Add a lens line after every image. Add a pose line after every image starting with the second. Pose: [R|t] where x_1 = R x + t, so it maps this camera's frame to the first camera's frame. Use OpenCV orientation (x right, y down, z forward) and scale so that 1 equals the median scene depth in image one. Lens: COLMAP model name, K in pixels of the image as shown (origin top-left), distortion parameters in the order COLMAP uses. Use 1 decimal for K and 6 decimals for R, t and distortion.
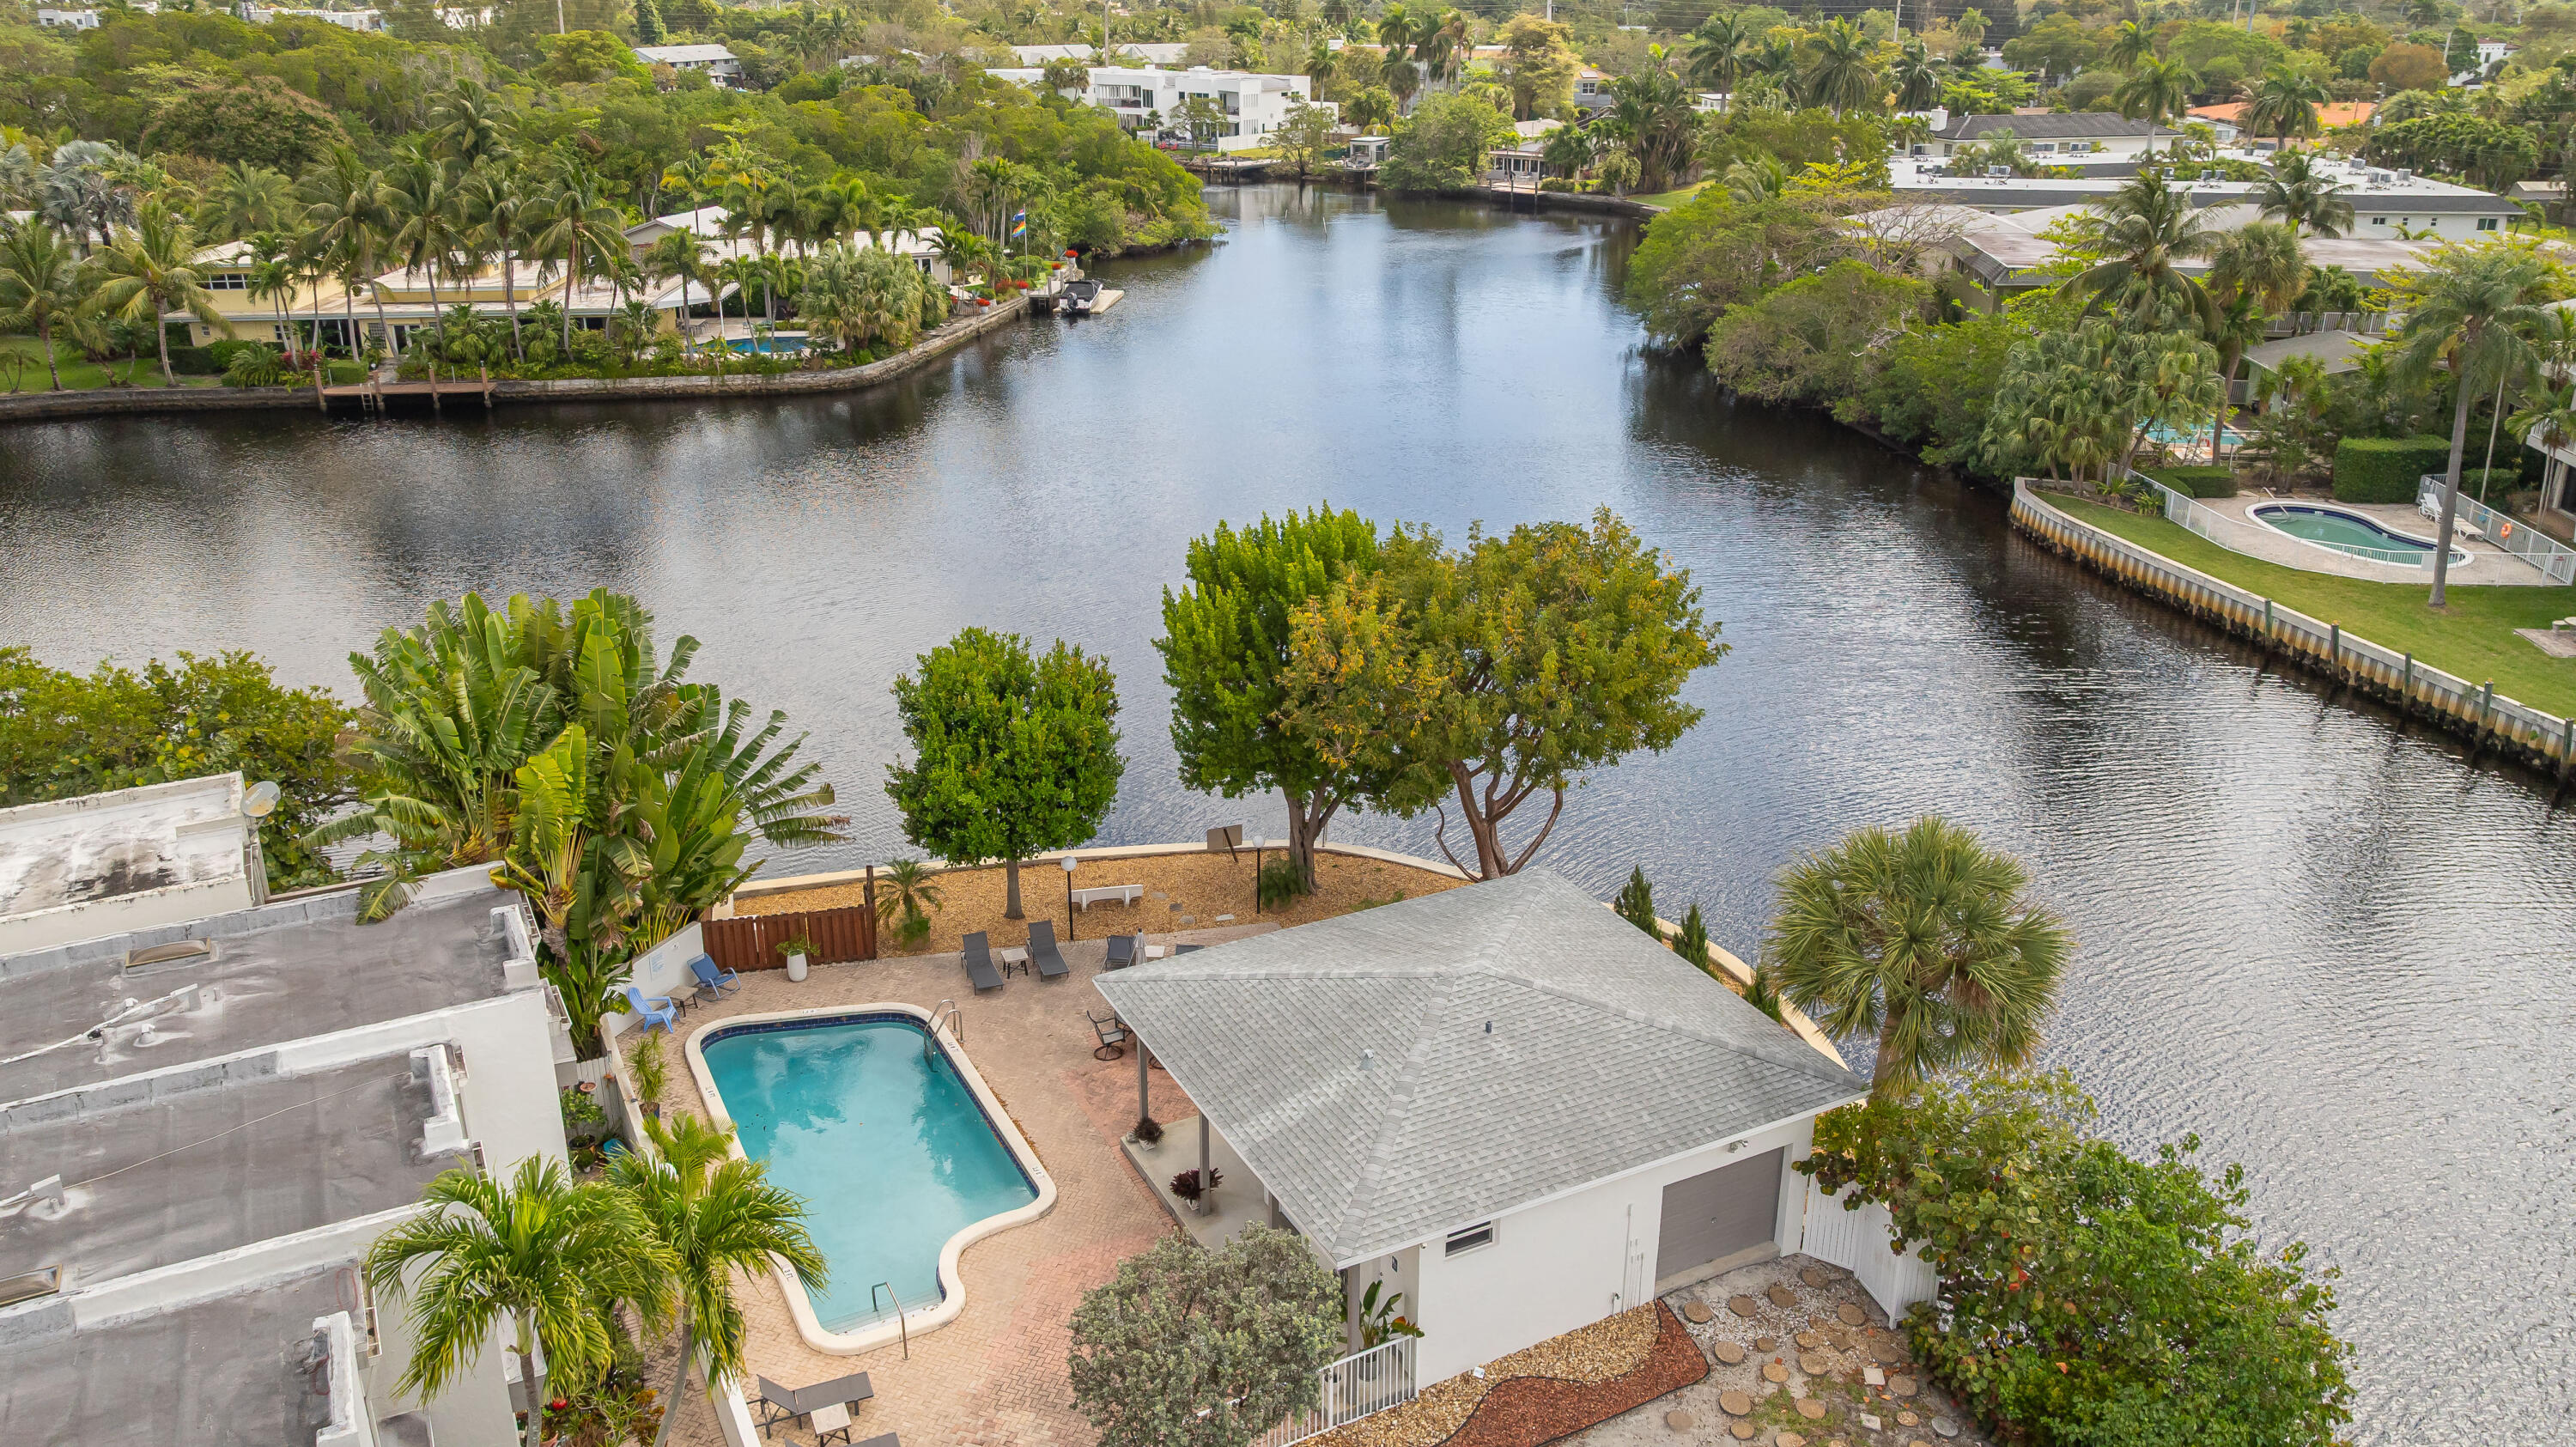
lens RADIAL K [[1892.7, 0, 1288.0], [0, 1892.7, 723.5], [0, 0, 1]] dist [-0.012236, -0.008635]
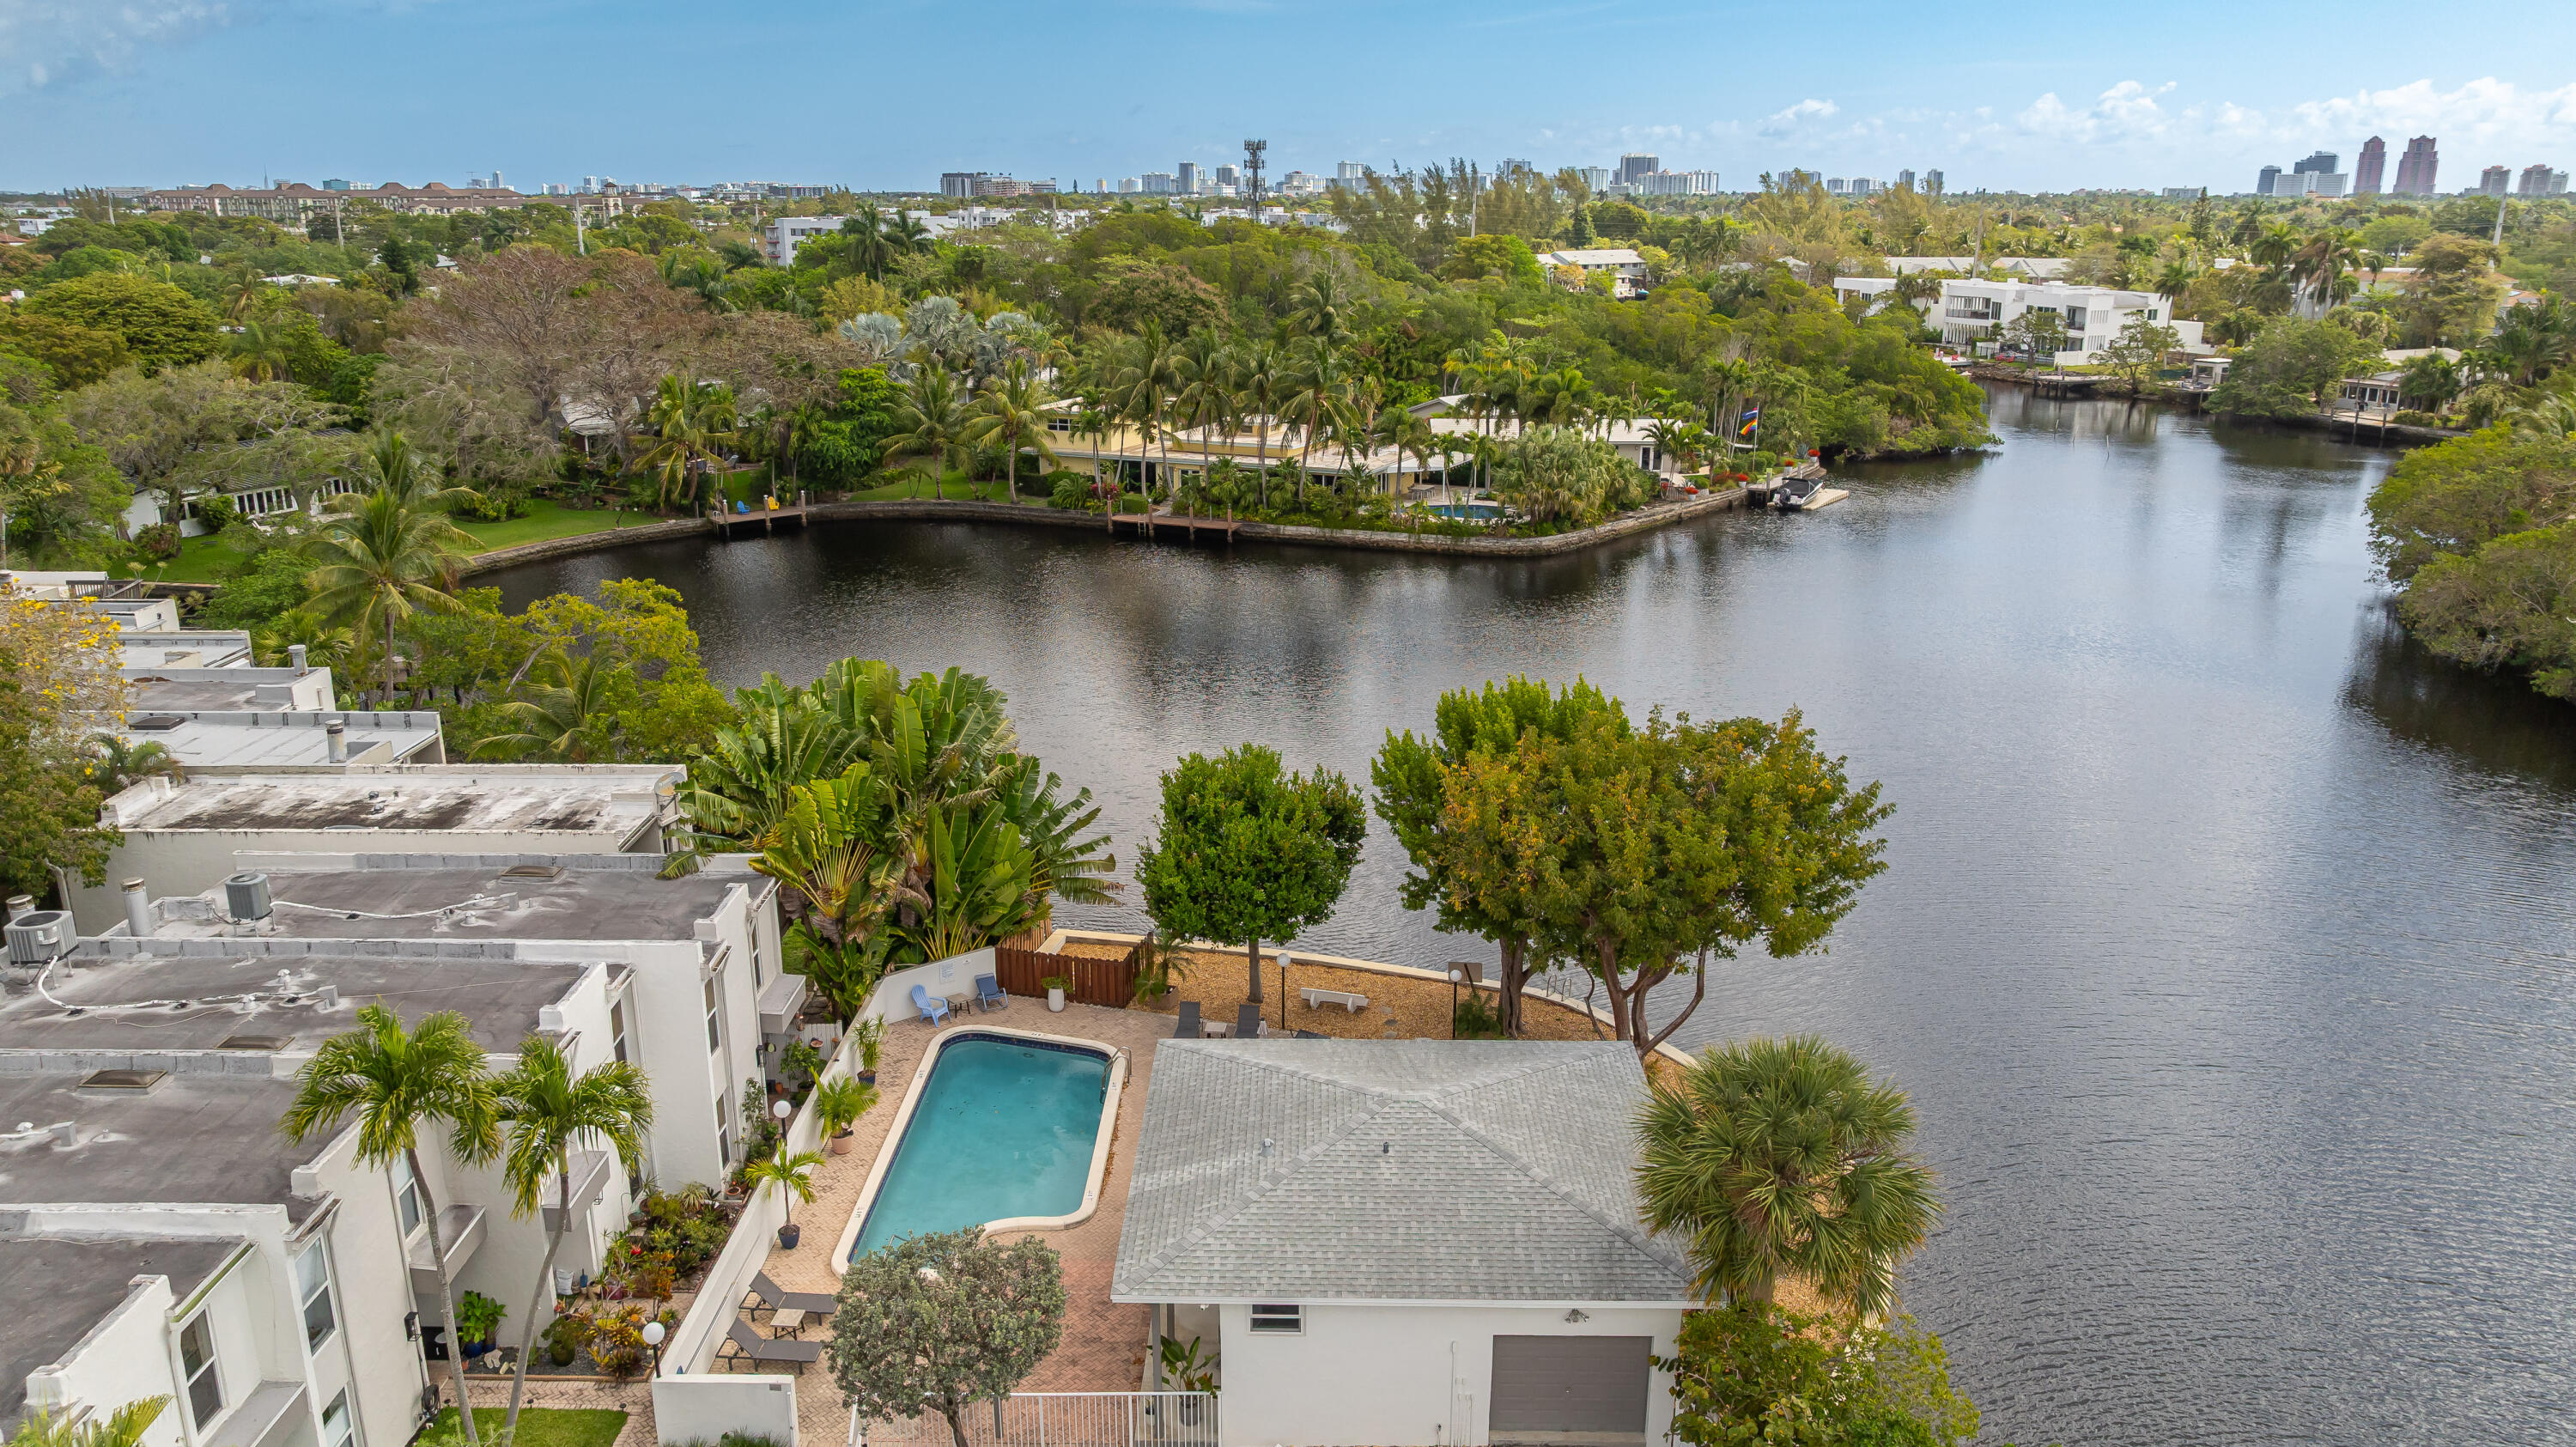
lens RADIAL K [[1789.0, 0, 1285.6], [0, 1789.0, 799.7], [0, 0, 1]] dist [-0.010273, -0.001472]
pose [[0.886147, 0.151544, -0.437924, 0.124532], [-0.172284, 0.985017, -0.007755, -0.004519], [0.430187, 0.082320, 0.898979, 0.011008]]
